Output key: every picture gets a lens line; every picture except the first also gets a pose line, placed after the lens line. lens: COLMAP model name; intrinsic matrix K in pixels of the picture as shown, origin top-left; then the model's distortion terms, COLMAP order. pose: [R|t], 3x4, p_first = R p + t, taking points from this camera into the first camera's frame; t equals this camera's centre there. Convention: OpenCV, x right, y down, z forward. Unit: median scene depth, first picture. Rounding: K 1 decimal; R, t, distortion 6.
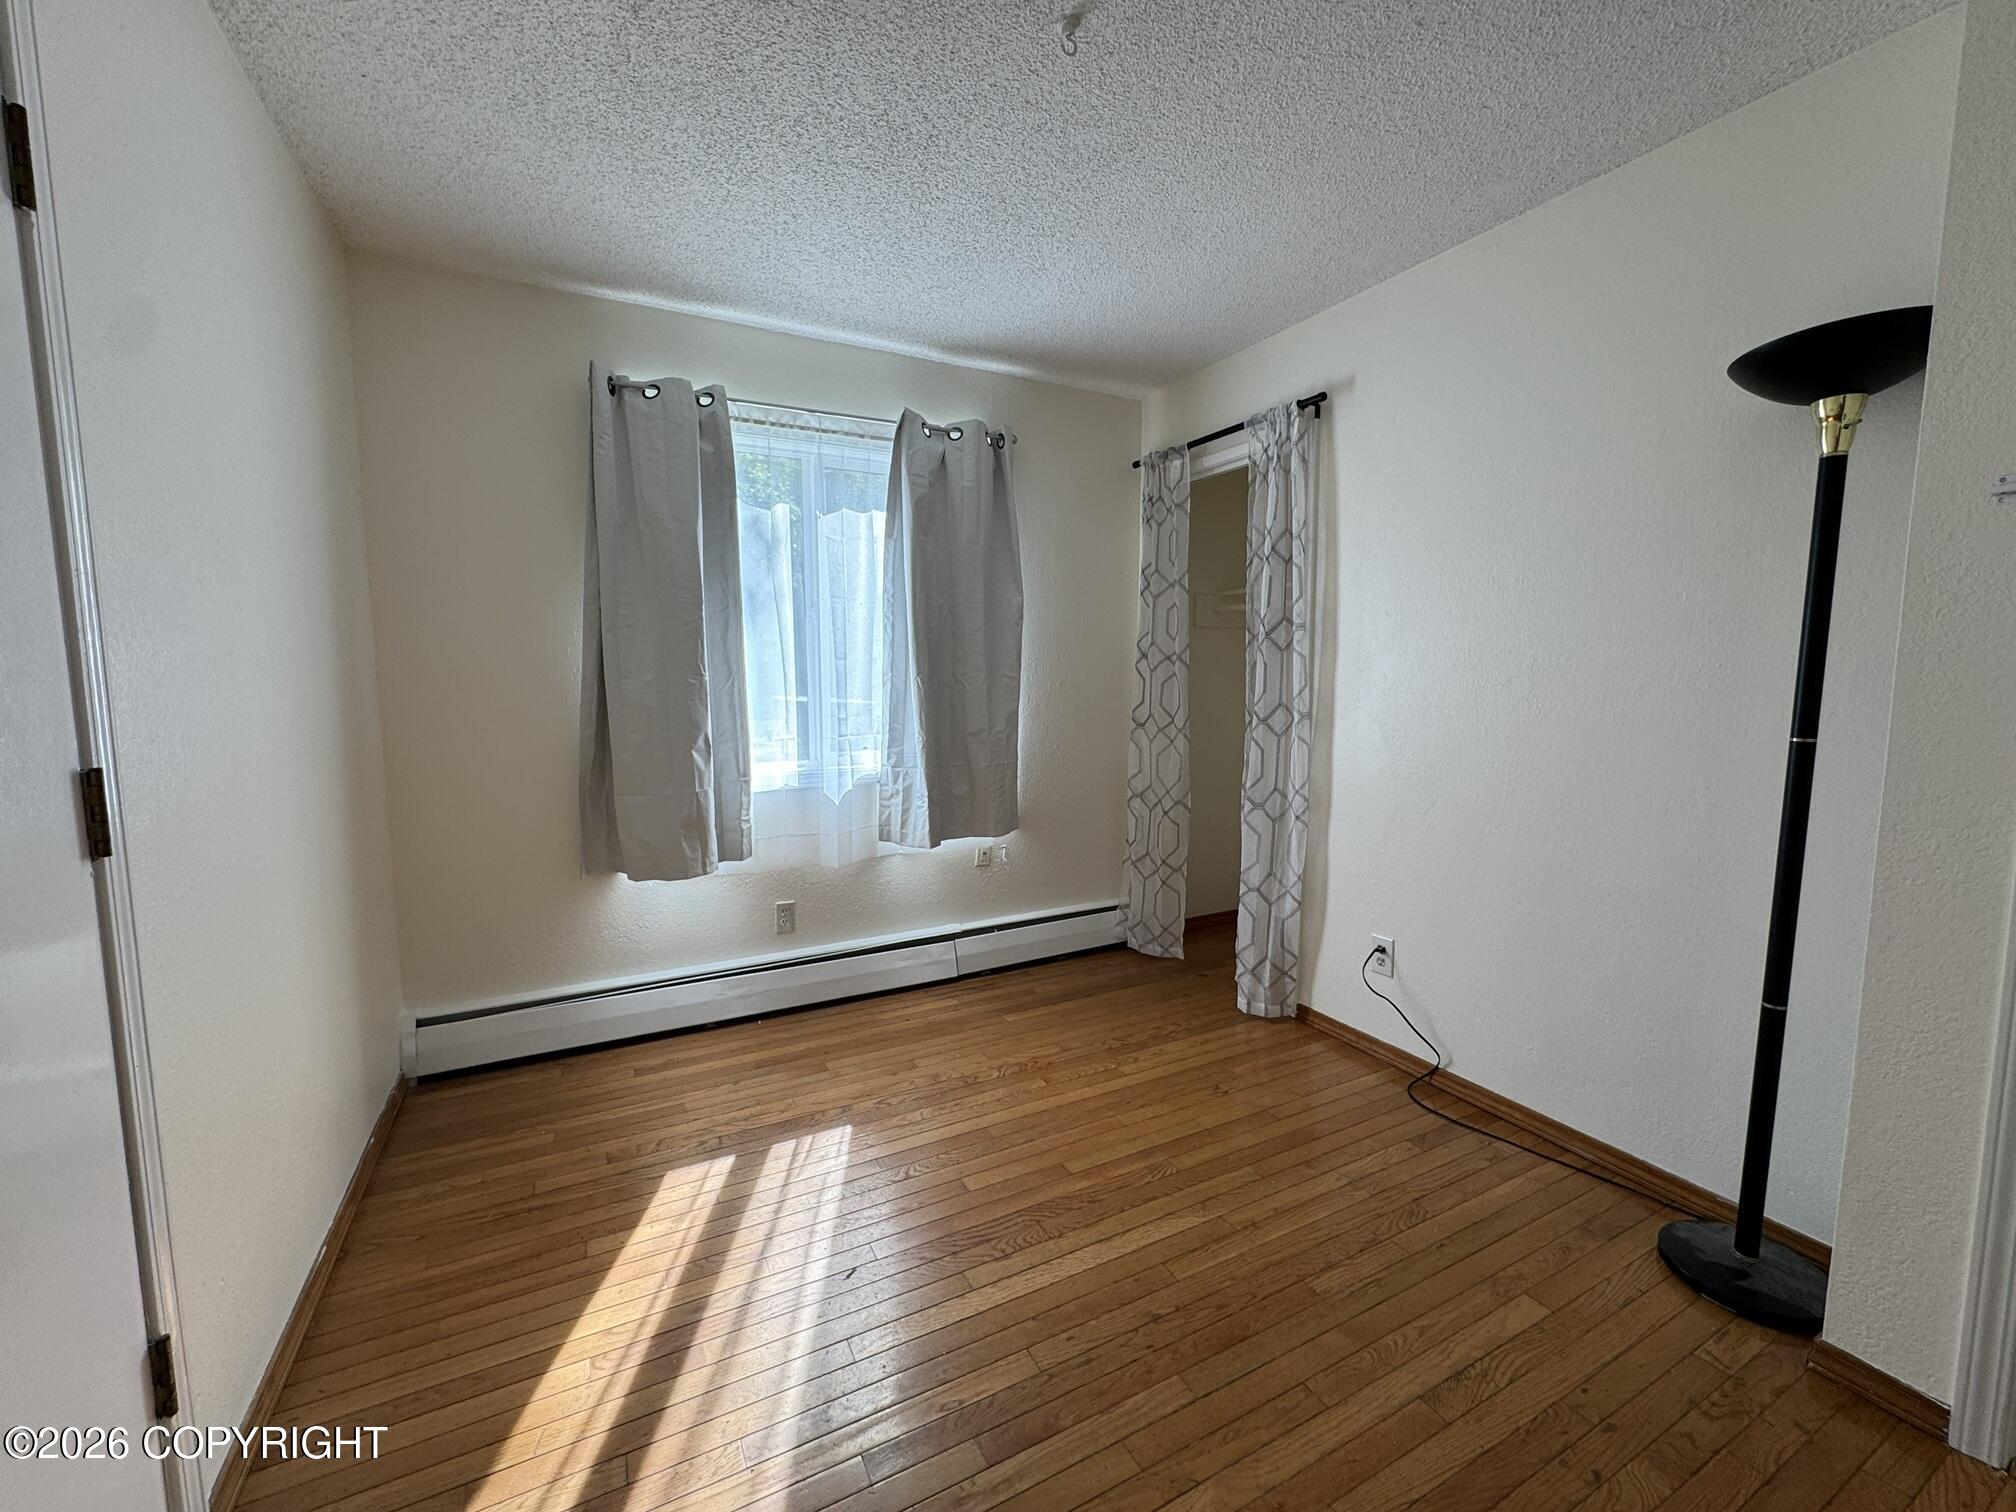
lens RADIAL K [[804.3, 0, 1008.0], [0, 804.3, 756.0], [0, 0, 1]] dist [-0.002515, -0.000088]
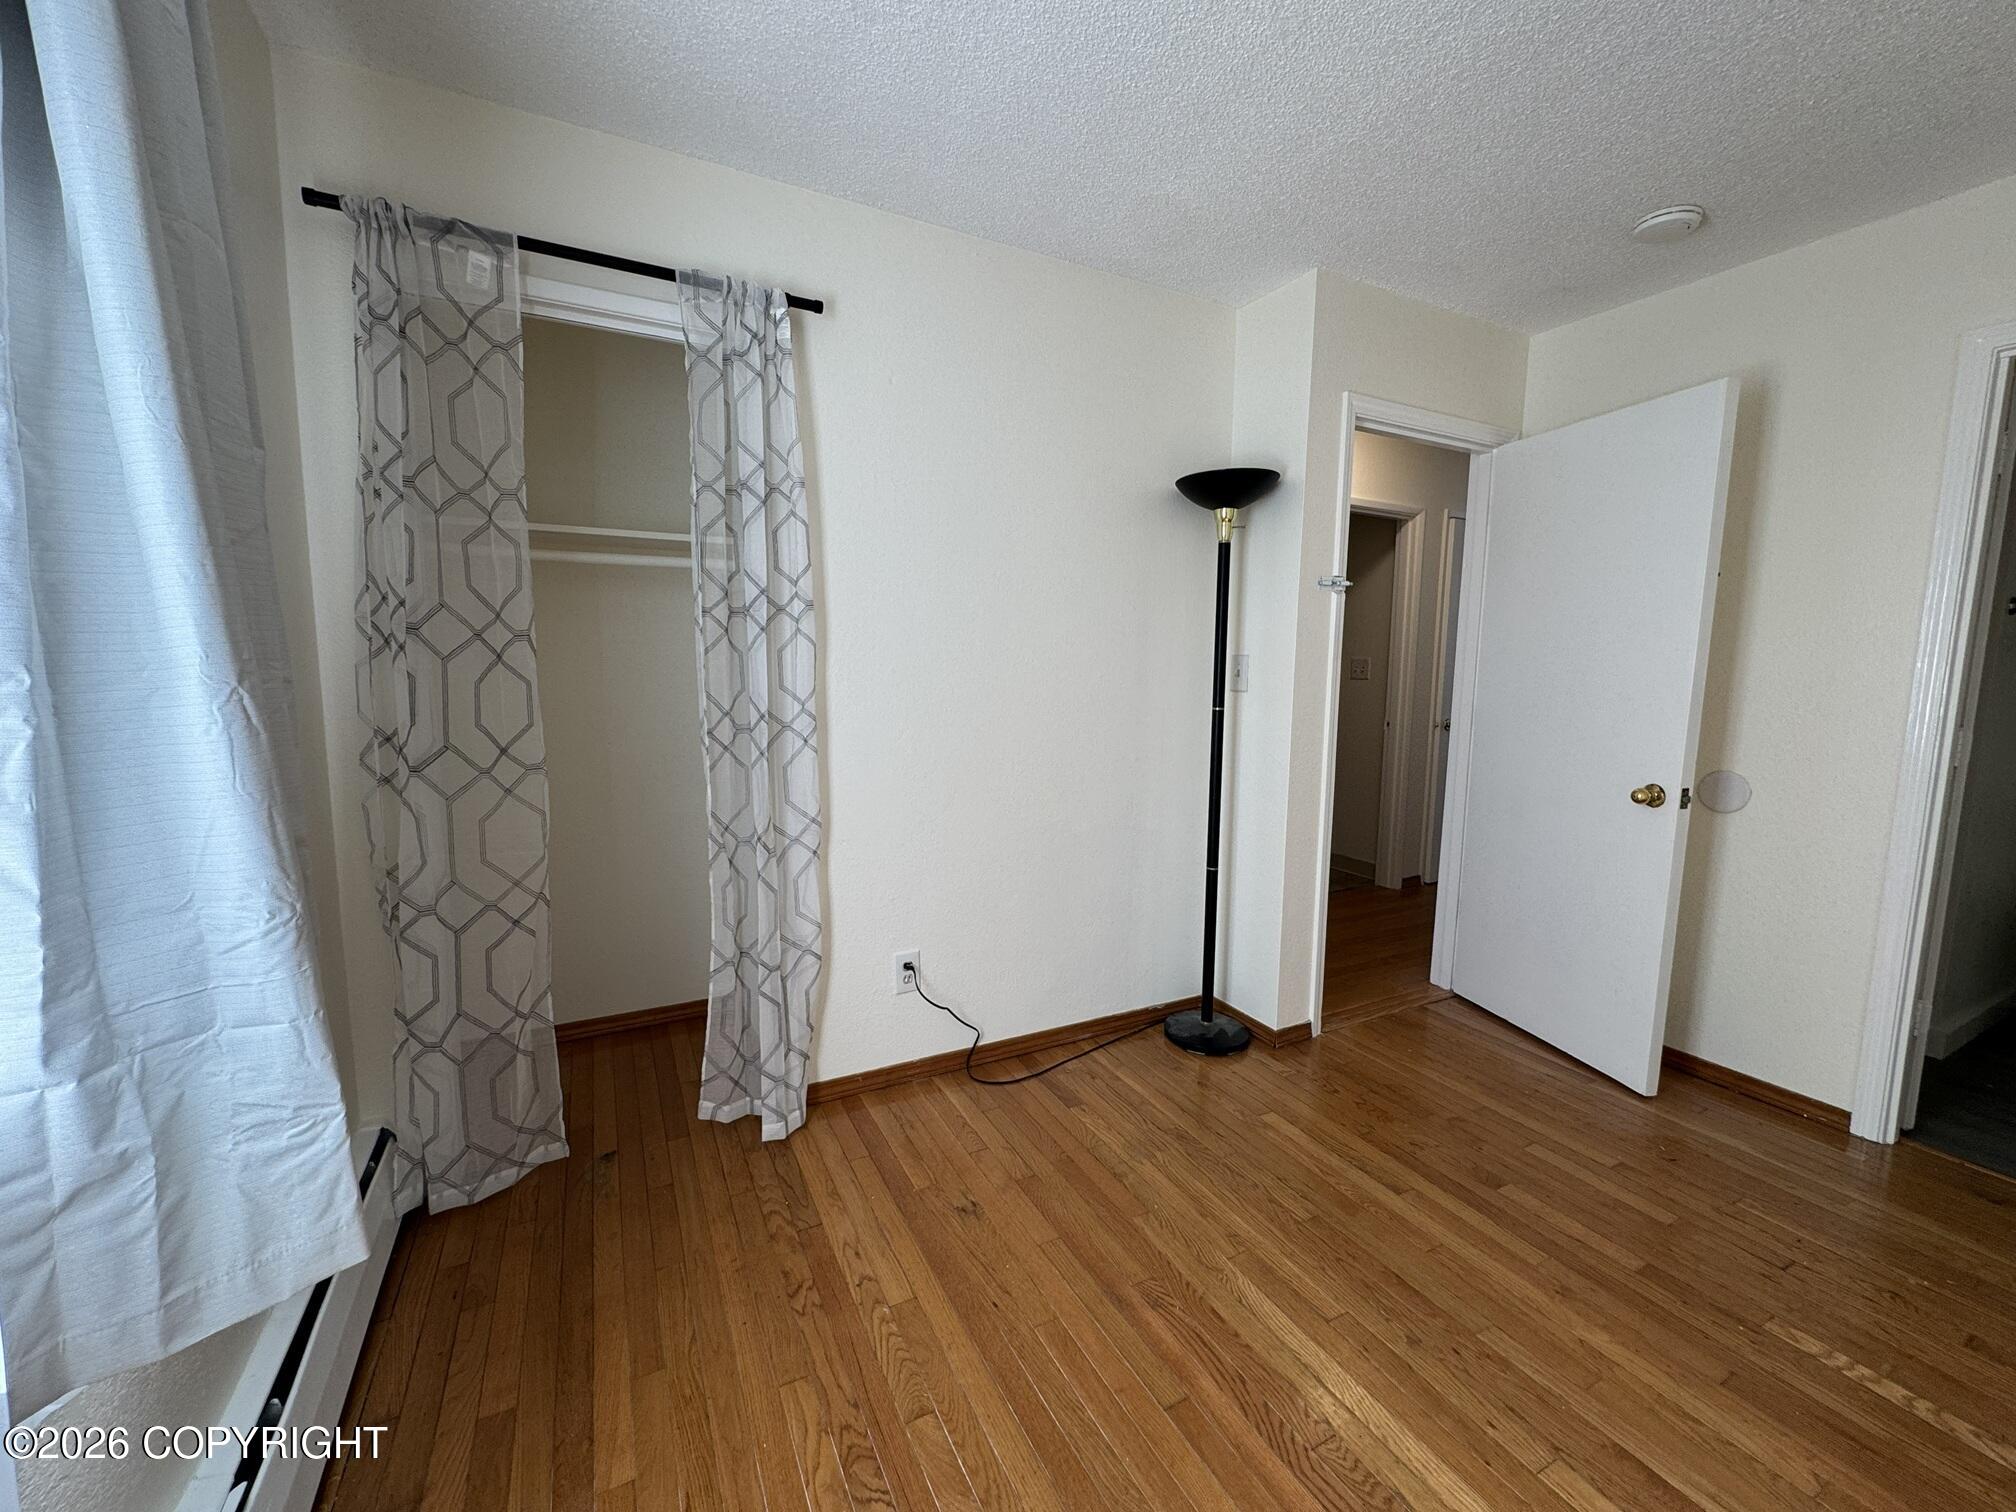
lens RADIAL K [[804.3, 0, 1008.0], [0, 804.3, 756.0], [0, 0, 1]] dist [-0.002515, -0.000088]
pose [[0.010473, -0.119105, 0.992826, -0.407300], [0.090685, 0.988903, 0.117678, -0.092823], [-0.995825, 0.088802, 0.021158, 0.813022]]
